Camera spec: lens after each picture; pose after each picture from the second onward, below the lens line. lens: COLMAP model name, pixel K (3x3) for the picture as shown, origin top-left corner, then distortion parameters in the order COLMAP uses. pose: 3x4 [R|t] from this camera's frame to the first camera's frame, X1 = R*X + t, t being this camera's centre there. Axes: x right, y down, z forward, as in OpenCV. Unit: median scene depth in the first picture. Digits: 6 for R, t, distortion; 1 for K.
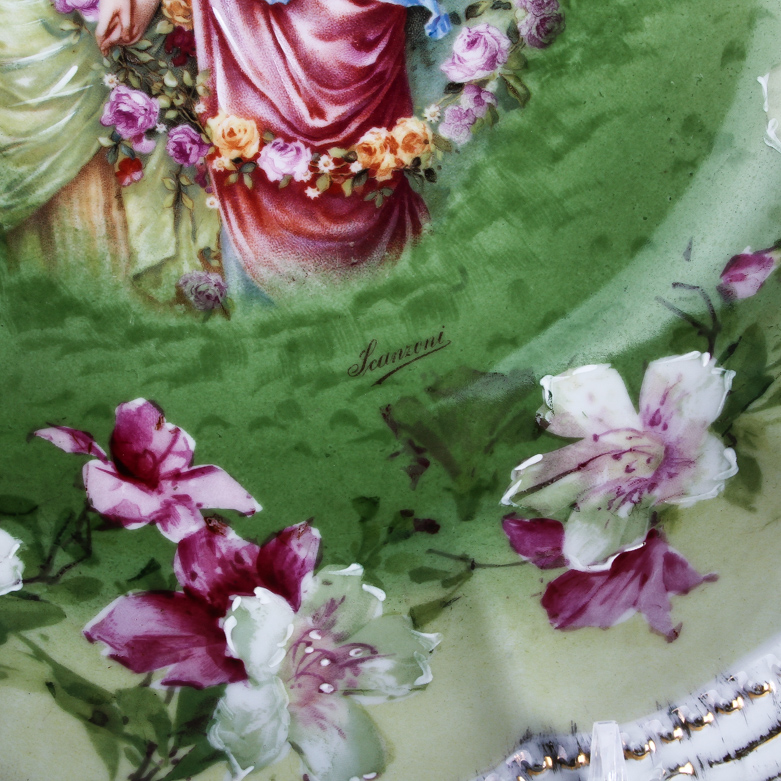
lens RADIAL K [[1331.7, 0, 395.7], [0, 1331.7, 387.1], [0, 0, 1]] dist [-0.087065, 0.000000]
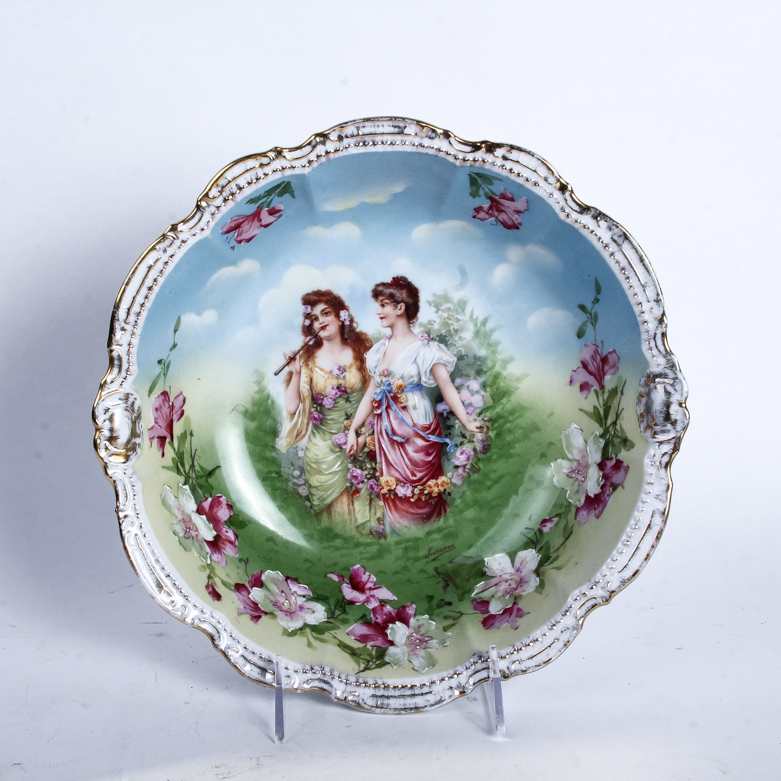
lens RADIAL K [[1331.7, 0, 394.4], [0, 1331.7, 387.1], [0, 0, 1]] dist [-0.087065, 0.000000]
pose [[0.998795, -0.009034, -0.048234, 0.051503], [0.000752, 0.985610, -0.169035, 0.128781], [0.049067, 0.168795, 0.984429, -2.226010]]
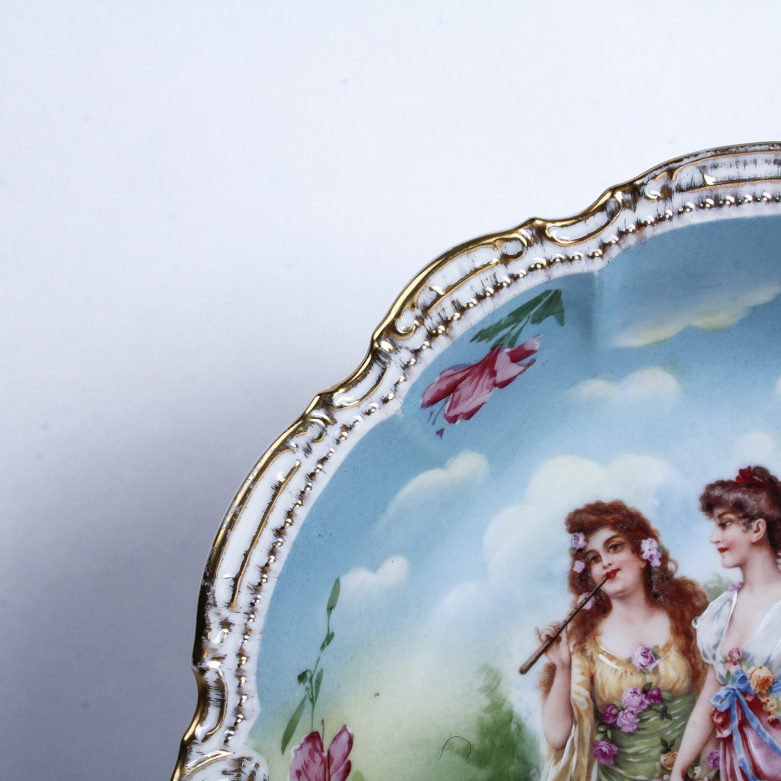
lens RADIAL K [[1331.7, 0, 397.1], [0, 1331.7, 386.2], [0, 0, 1]] dist [-0.087065, 0.000000]
pose [[0.992683, -0.066940, -0.100491, -0.355691], [0.037299, 0.961555, -0.272066, -0.345582], [0.114840, 0.266327, 0.957017, -0.751694]]
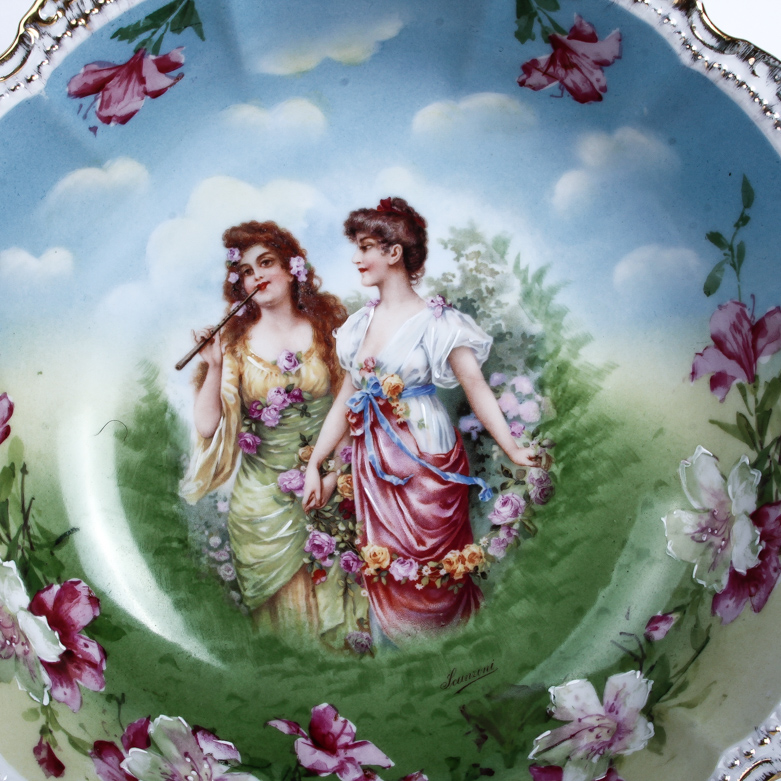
lens RADIAL K [[1331.7, 0, 402.9], [0, 1331.7, 386.8], [0, 0, 1]] dist [-0.087065, 0.000000]
pose [[0.999163, -0.023775, -0.033289, -0.018183], [0.014443, 0.966387, -0.256687, 0.056813], [0.038272, 0.255991, 0.965921, -0.838188]]
